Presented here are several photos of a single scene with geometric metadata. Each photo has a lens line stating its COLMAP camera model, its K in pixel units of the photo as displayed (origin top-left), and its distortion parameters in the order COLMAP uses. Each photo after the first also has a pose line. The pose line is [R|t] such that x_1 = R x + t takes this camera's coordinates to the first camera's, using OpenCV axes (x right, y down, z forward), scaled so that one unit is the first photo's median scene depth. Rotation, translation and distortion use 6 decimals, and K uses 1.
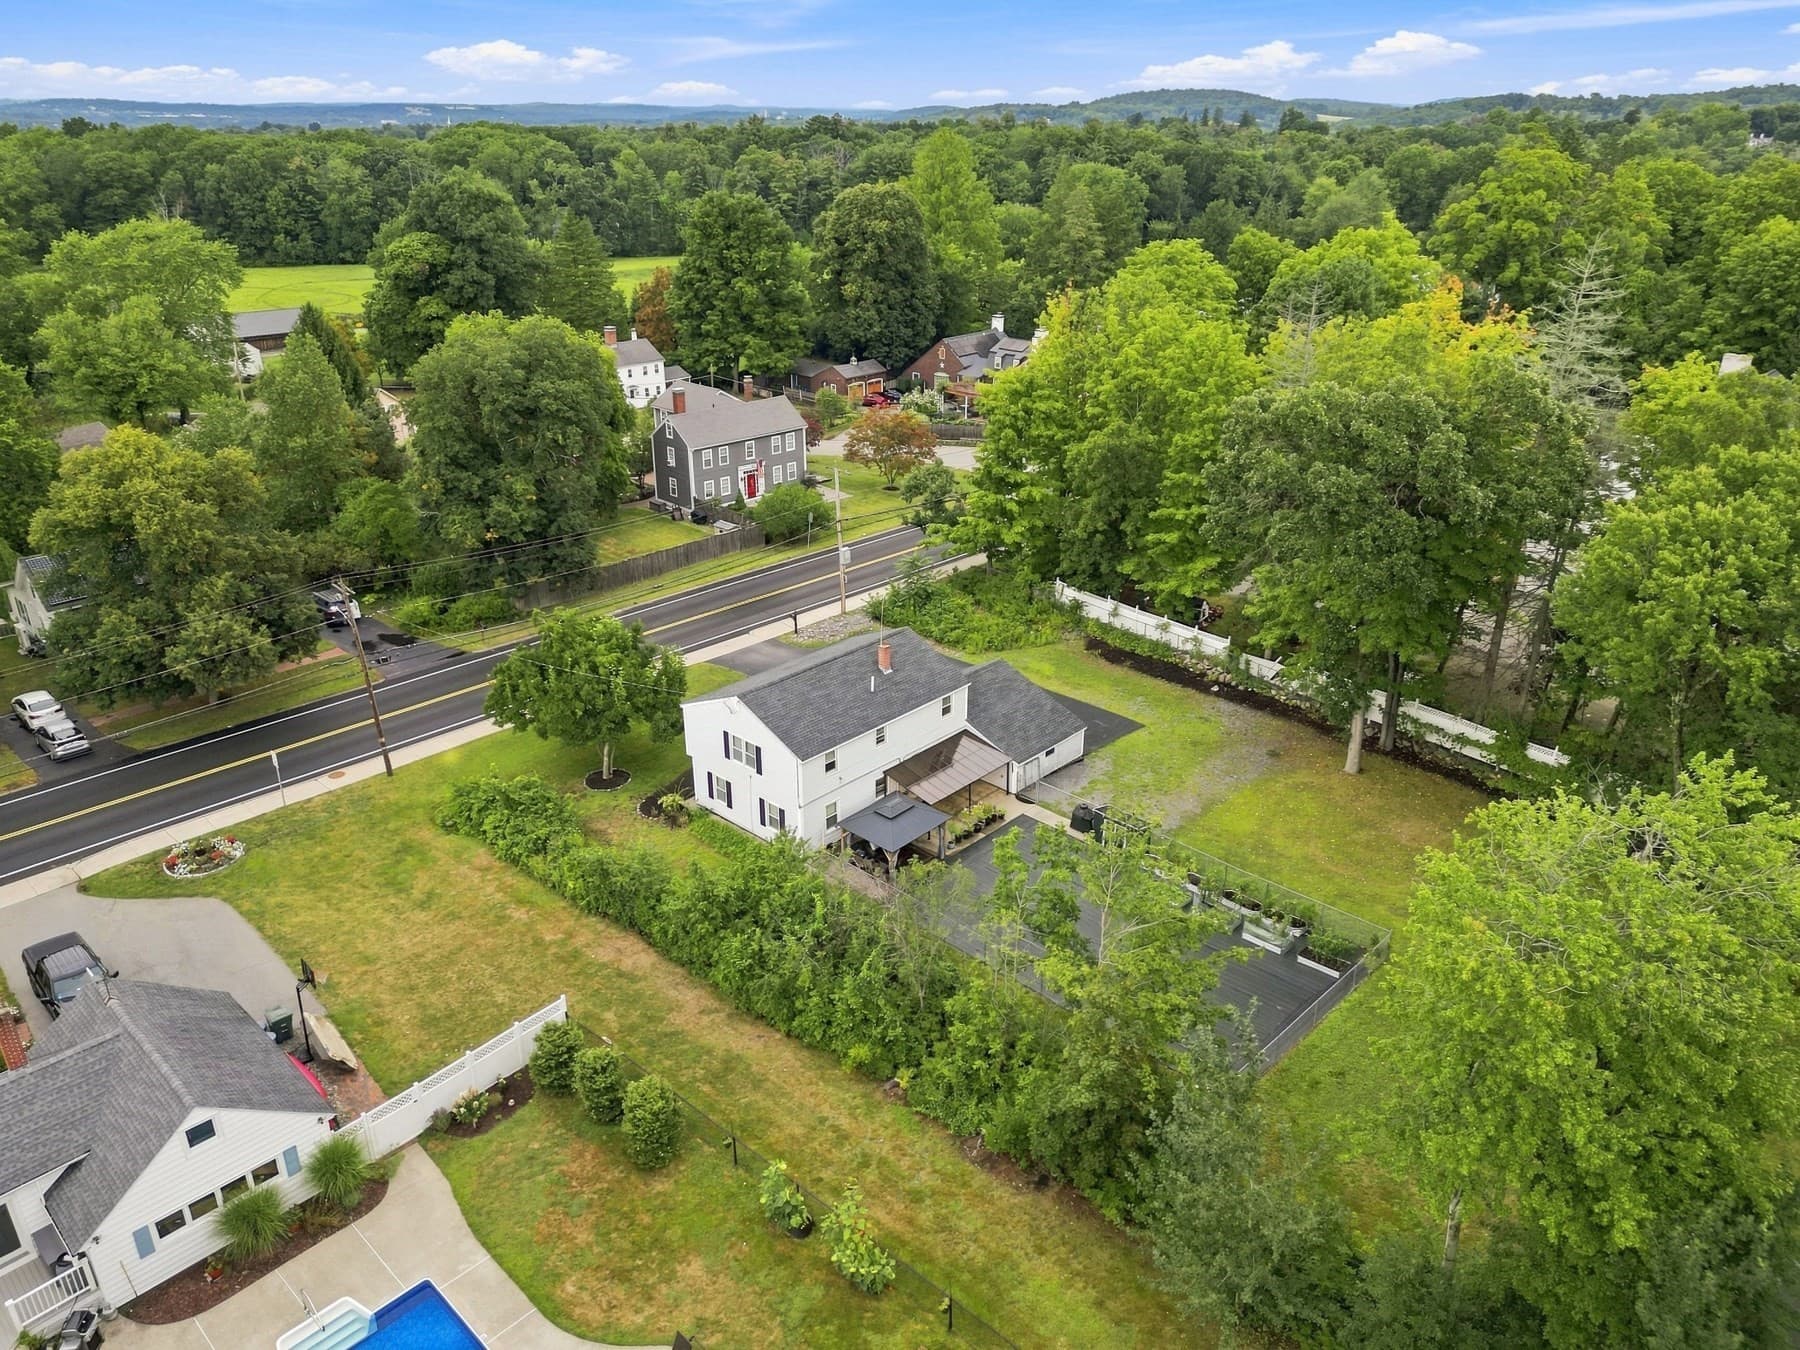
lens RADIAL K [[1268.2, 0, 900.0], [0, 1268.2, 675.0], [0, 0, 1]] dist [0.052985, -0.055806]
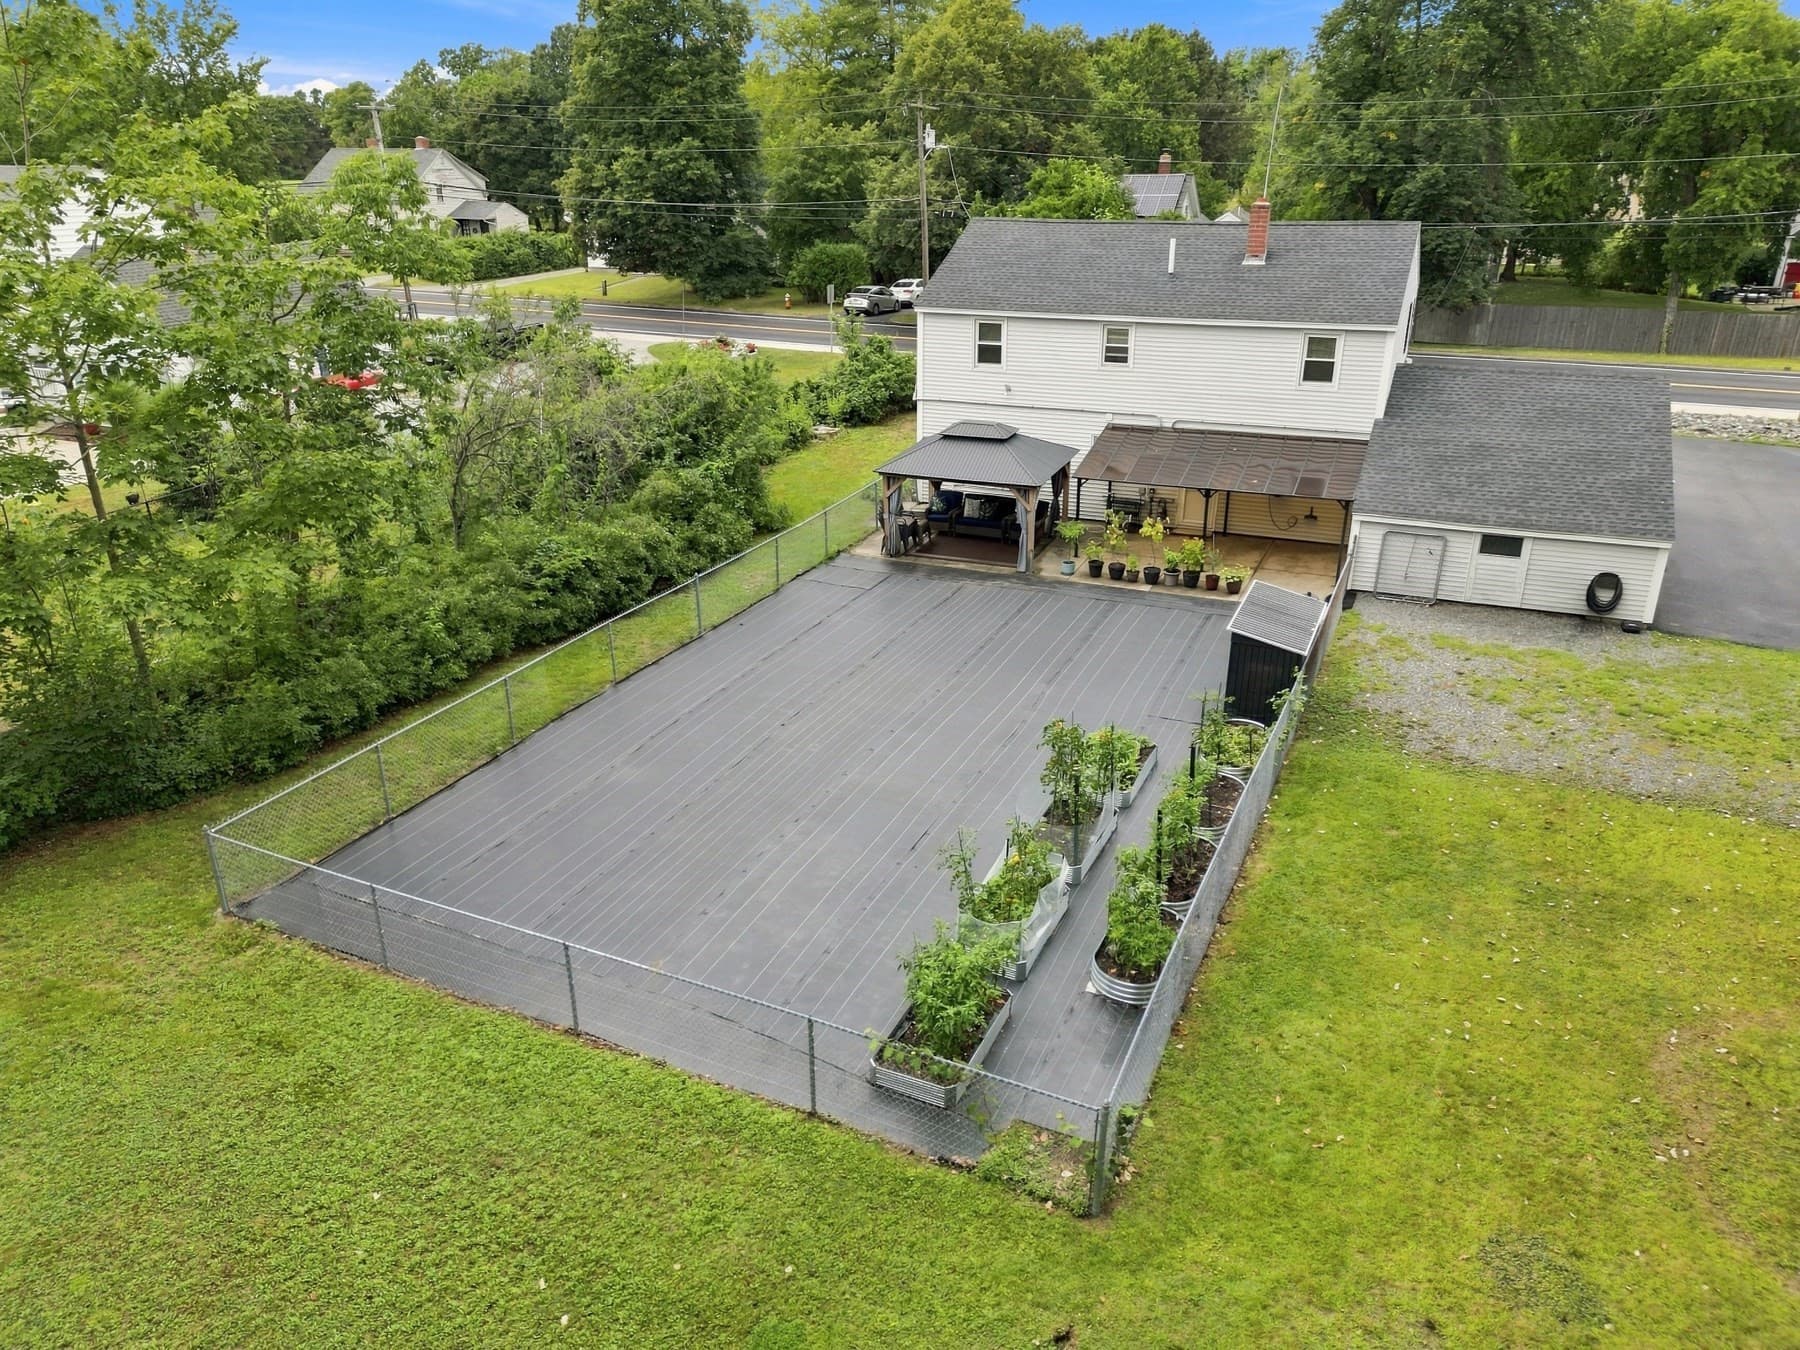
lens RADIAL K [[1268.2, 0, 900.0], [0, 1268.2, 675.0], [0, 0, 1]] dist [0.052985, -0.055806]
pose [[0.336418, 0.359904, -0.870225, 0.427620], [-0.376283, 0.898487, 0.226126, 0.079348], [0.863269, 0.251378, 0.437693, 0.691397]]
